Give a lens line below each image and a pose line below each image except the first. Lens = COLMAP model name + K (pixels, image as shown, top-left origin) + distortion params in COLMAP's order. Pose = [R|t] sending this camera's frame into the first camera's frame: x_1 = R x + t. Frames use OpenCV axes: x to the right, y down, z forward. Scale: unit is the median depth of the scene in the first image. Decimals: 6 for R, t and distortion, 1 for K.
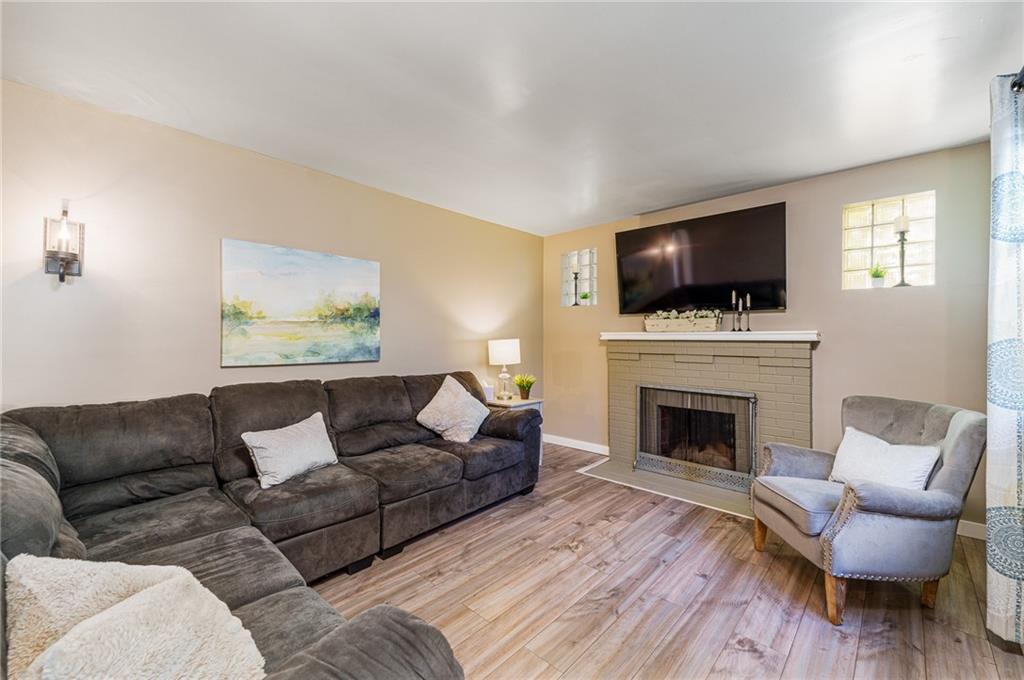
lens RADIAL K [[420.0, 0, 511.1], [0, 420.0, 339.3], [0, 0, 1]] dist [0.035859, -0.016387]
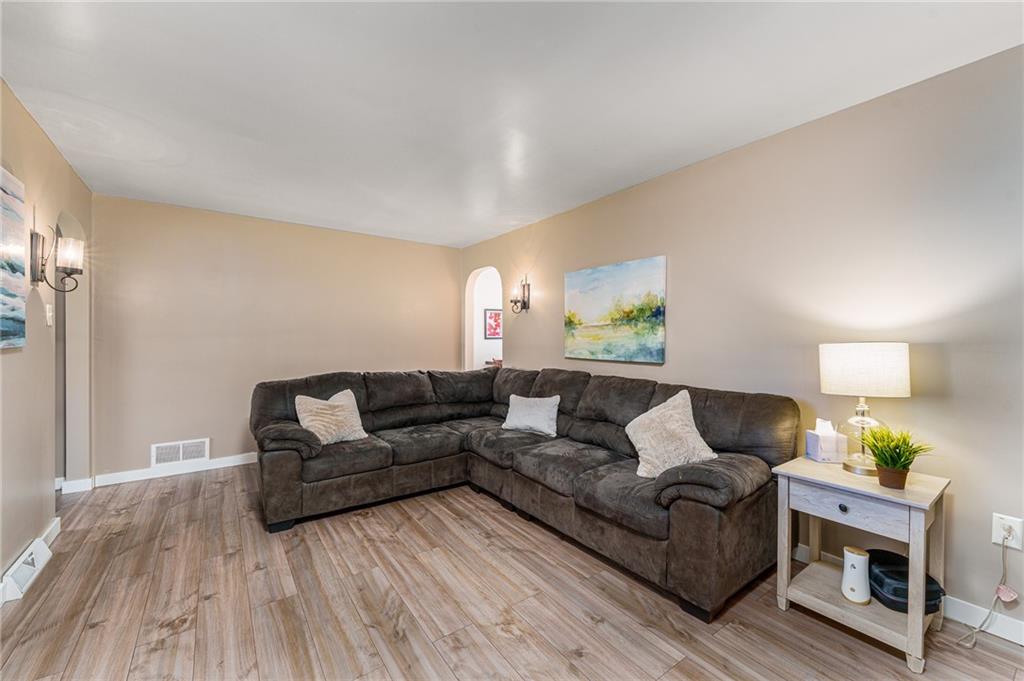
lens RADIAL K [[420.0, 0, 511.1], [0, 420.0, 339.8], [0, 0, 1]] dist [0.035859, -0.016387]
pose [[-0.226843, -0.000471, -0.973931, 0.724311], [-0.005710, 0.999983, 0.000846, 0.000458], [0.973915, 0.005753, -0.226842, 0.994373]]
